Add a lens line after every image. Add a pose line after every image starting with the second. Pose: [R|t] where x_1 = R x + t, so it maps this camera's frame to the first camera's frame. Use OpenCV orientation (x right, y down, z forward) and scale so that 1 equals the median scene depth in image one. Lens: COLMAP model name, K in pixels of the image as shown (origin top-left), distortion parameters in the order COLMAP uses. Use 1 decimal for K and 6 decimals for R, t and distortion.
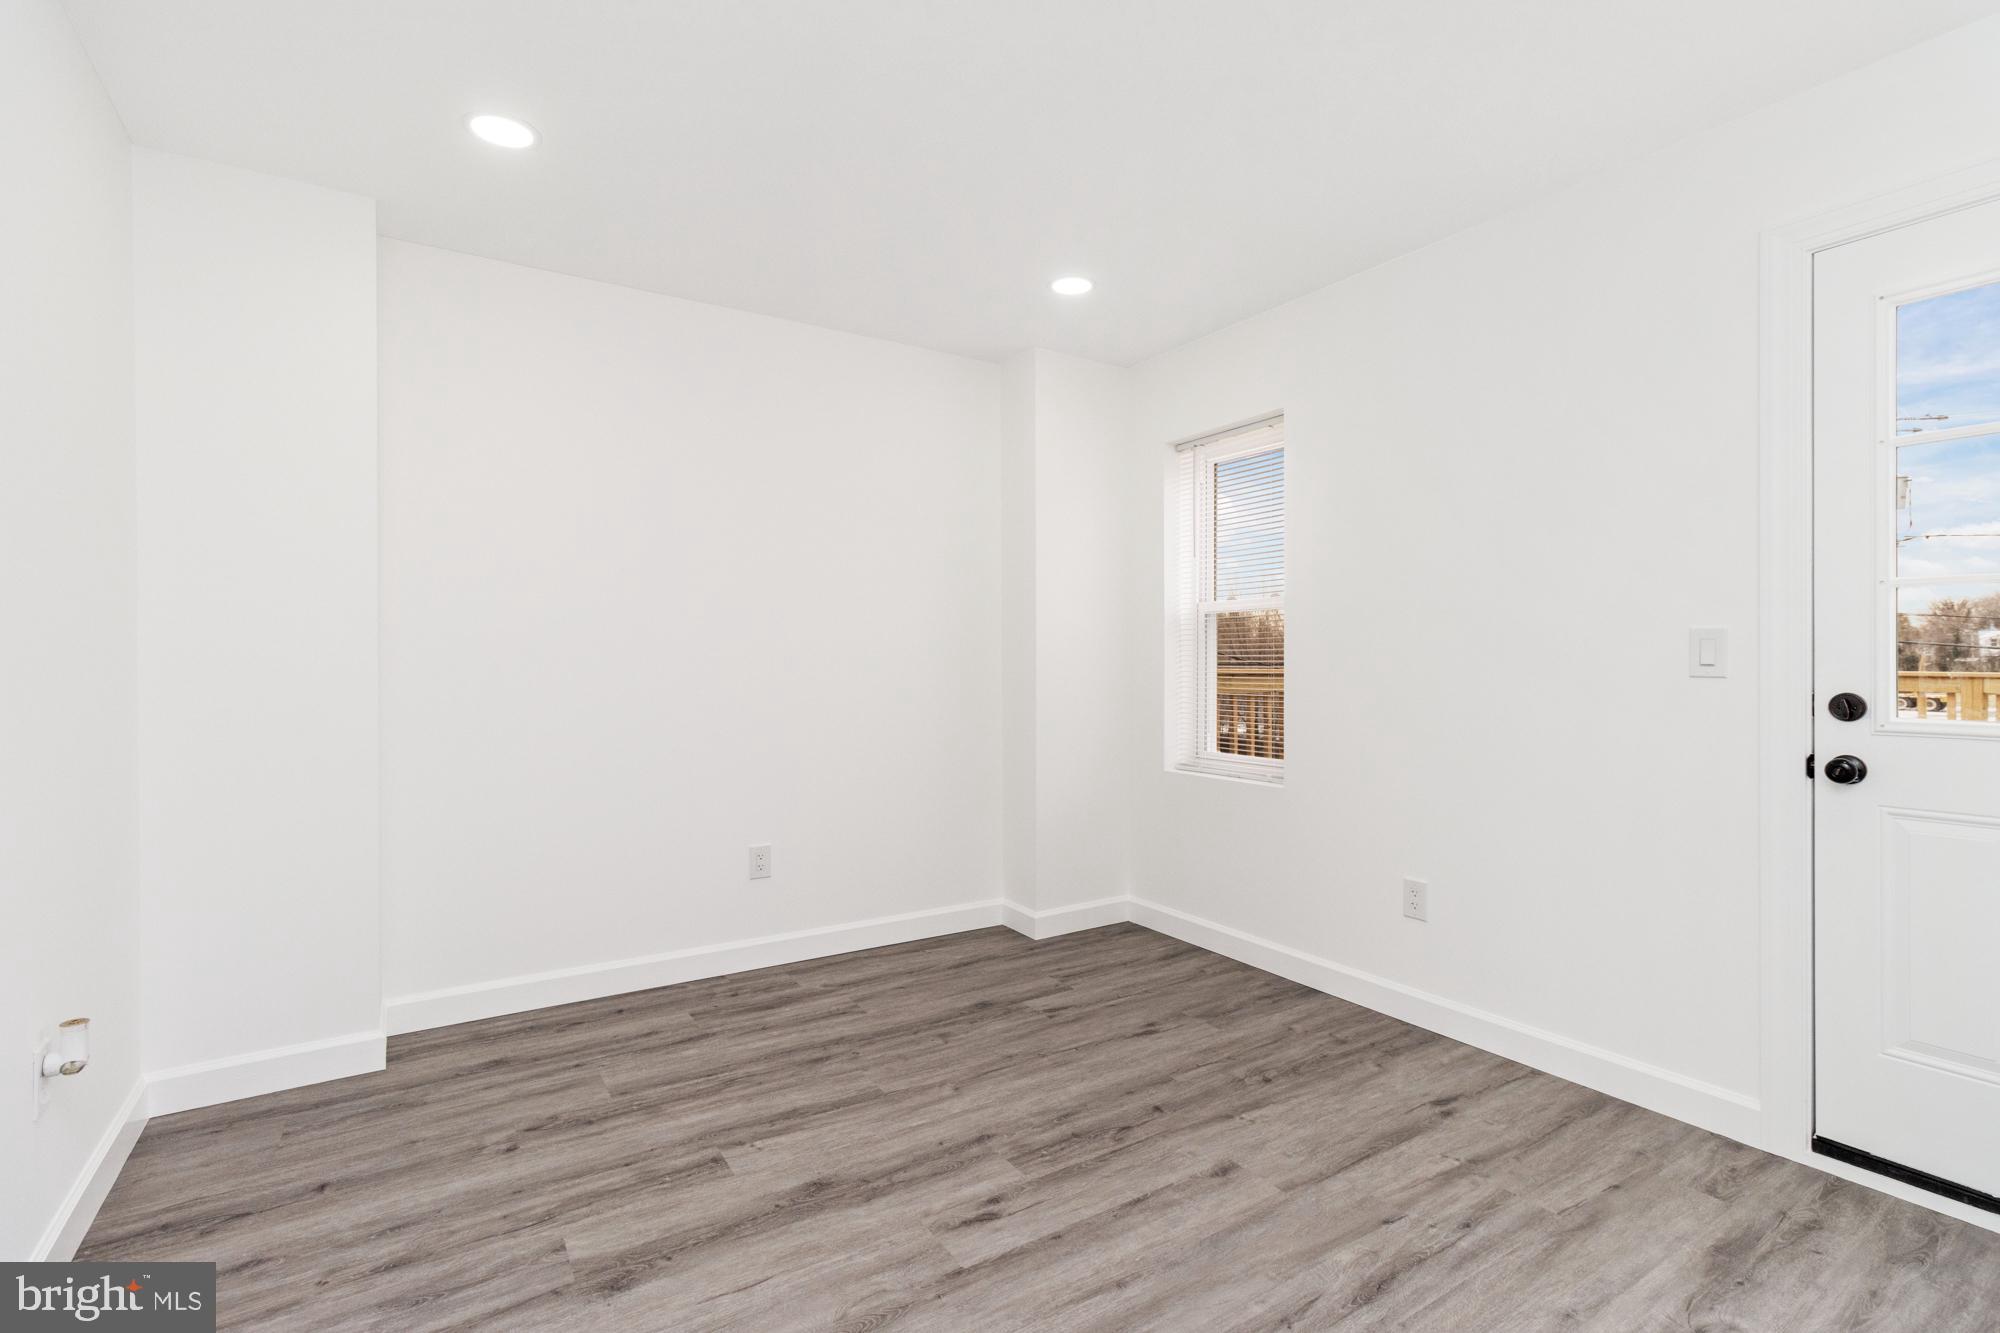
lens RADIAL K [[929.4, 0, 1009.2], [0, 929.4, 652.0], [0, 0, 1]] dist [0.000175, 0.001120]
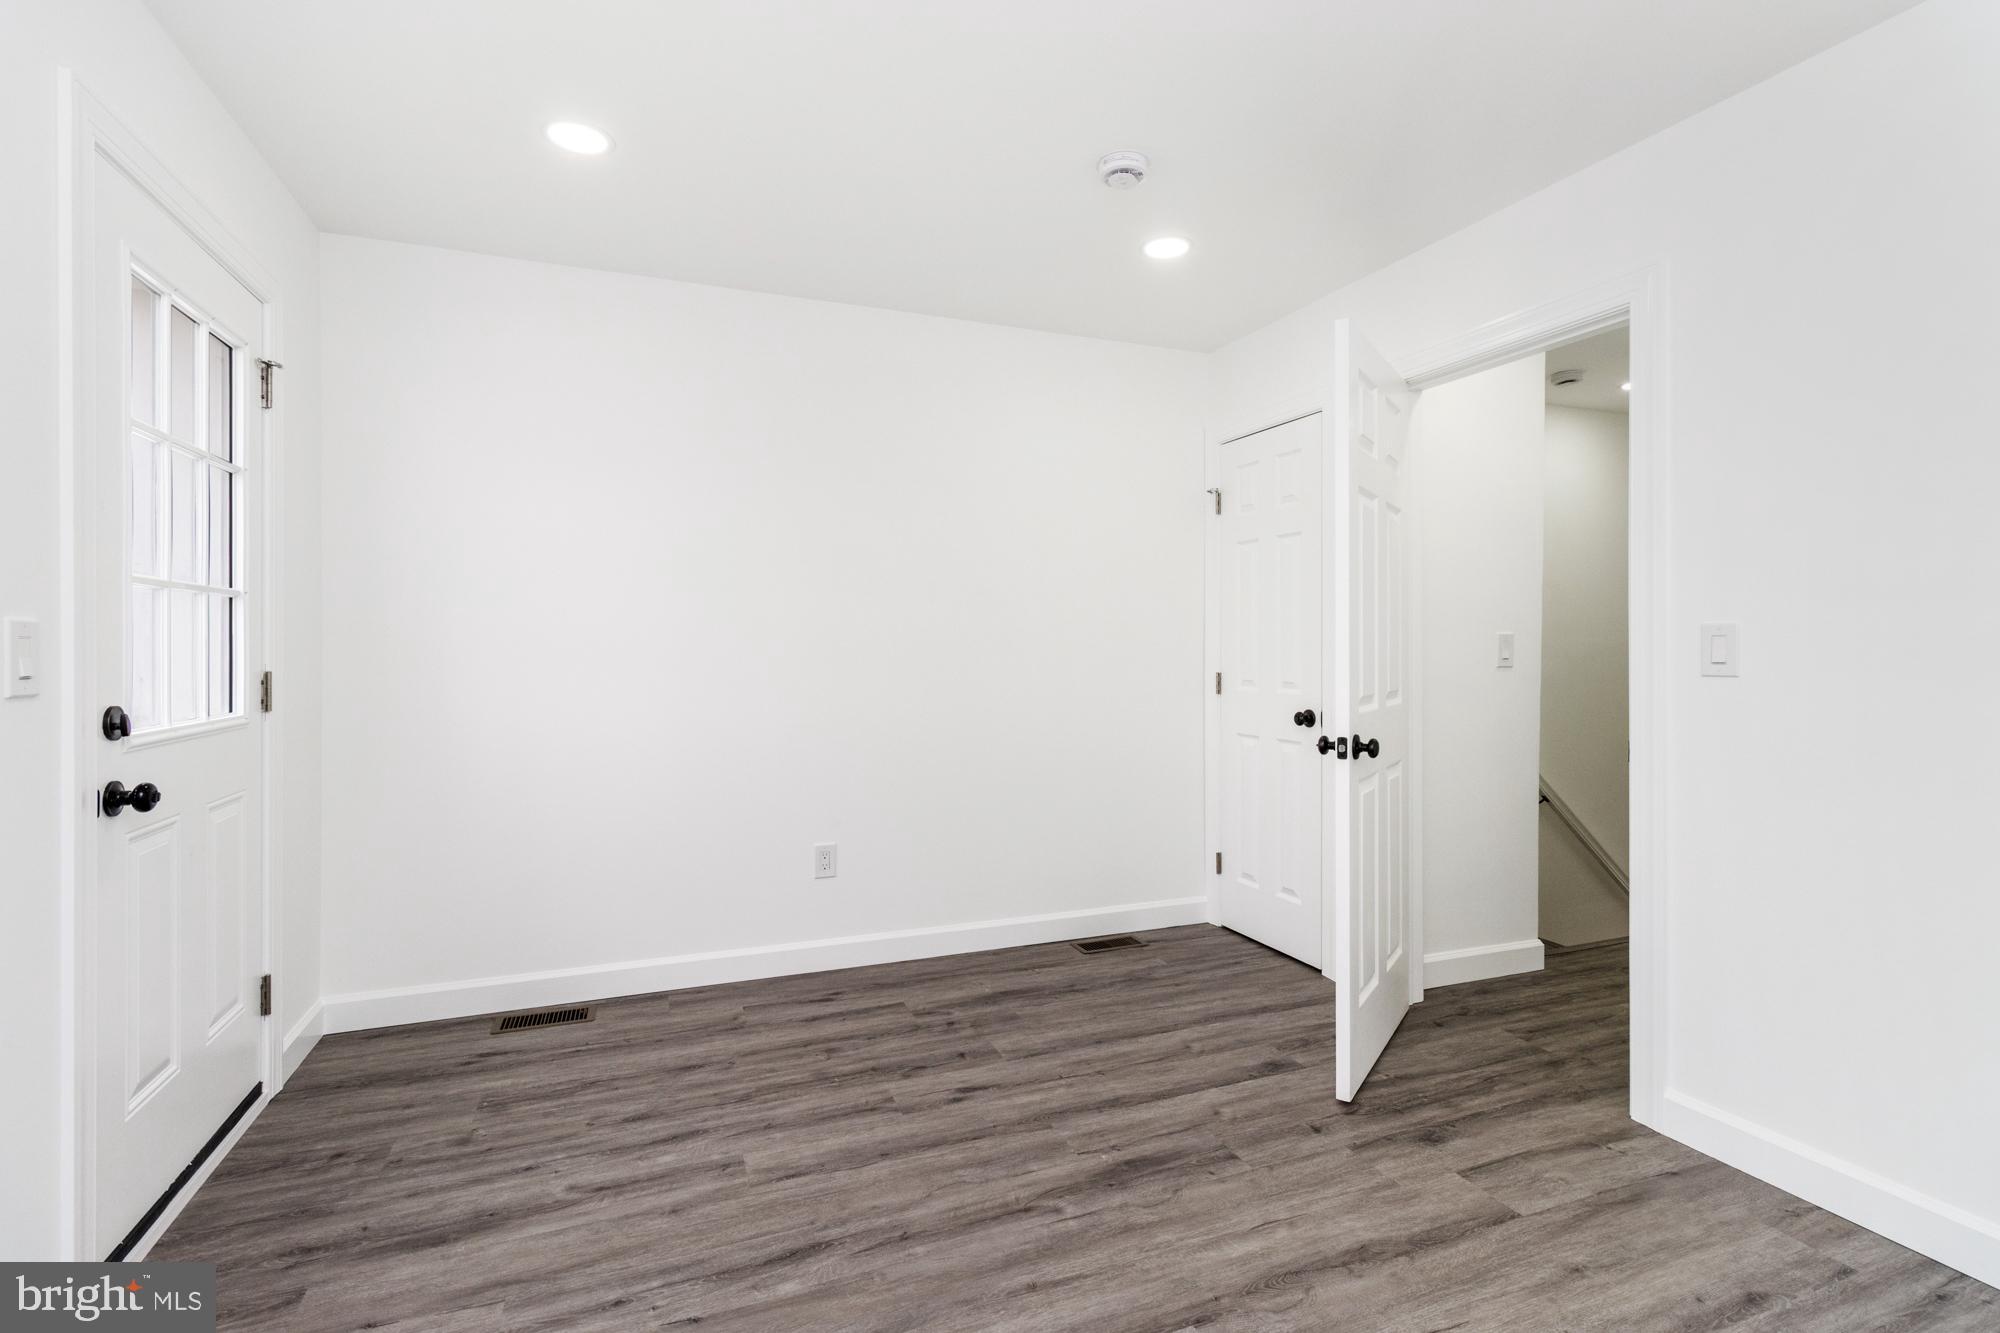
lens RADIAL K [[929.4, 0, 1009.2], [0, 929.4, 652.0], [0, 0, 1]] dist [0.000175, 0.001120]
pose [[-0.980968, -0.000206, 0.194169, -0.036395], [0.000361, 0.999996, 0.002886, -0.004915], [-0.194169, 0.002901, -0.980964, 1.445472]]
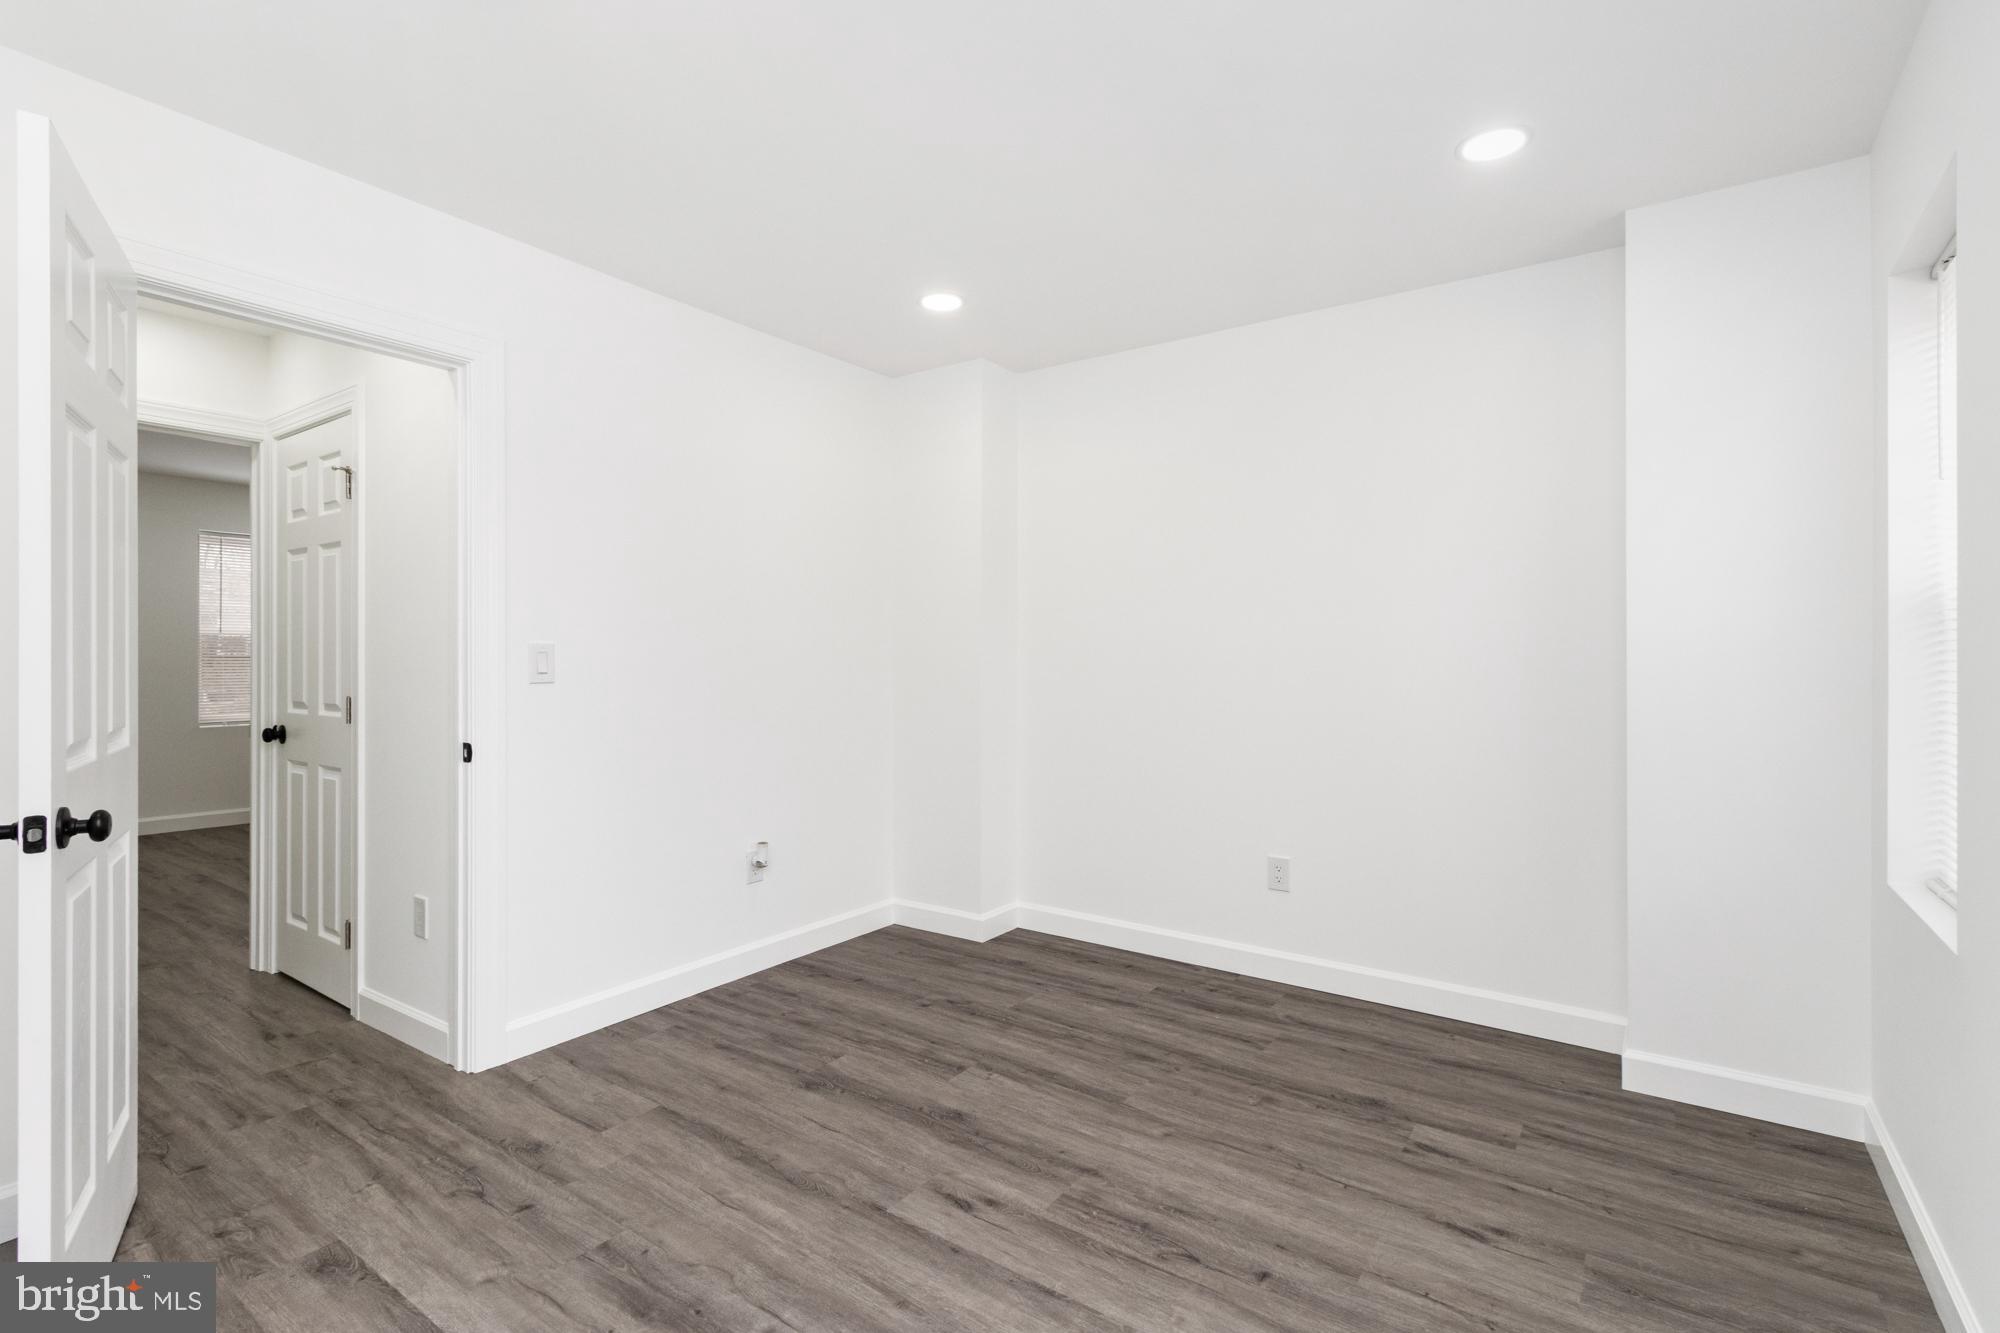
lens RADIAL K [[929.4, 0, 1009.2], [0, 929.4, 652.0], [0, 0, 1]] dist [0.000175, 0.001120]
pose [[0.369631, -0.002608, -0.929175, 0.799363], [0.003123, 0.999994, -0.001564, -0.015748], [0.929173, -0.002324, 0.369637, 0.537477]]
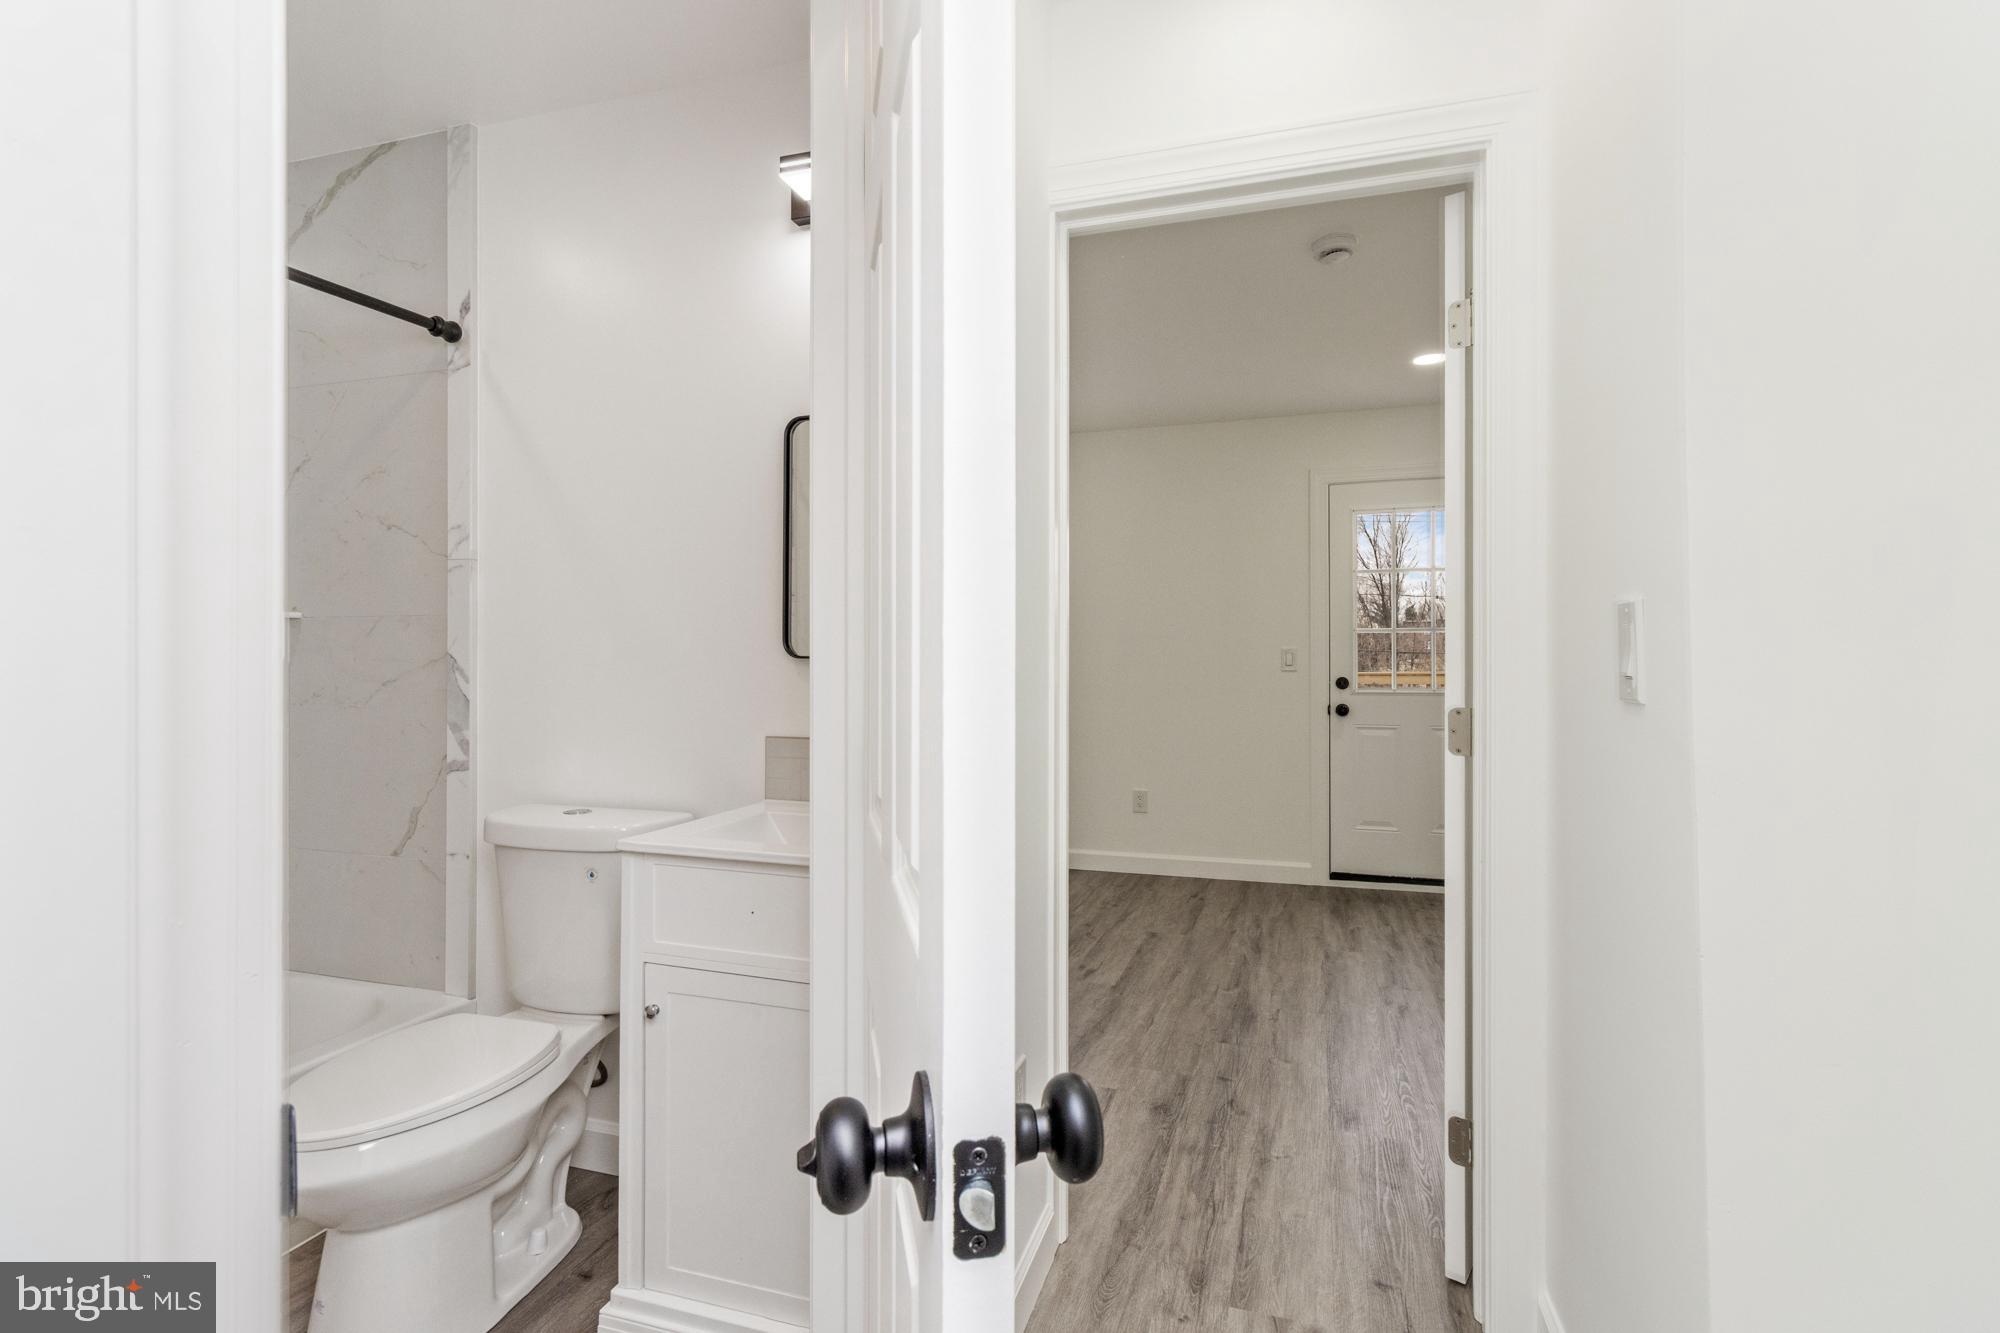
lens RADIAL K [[929.4, 0, 1009.2], [0, 929.4, 652.0], [0, 0, 1]] dist [0.000175, 0.001120]
pose [[0.783610, 0.004816, 0.621234, -1.041218], [0.000029, 0.999970, -0.007790, -0.000467], [-0.621252, 0.006122, 0.783587, -0.264127]]
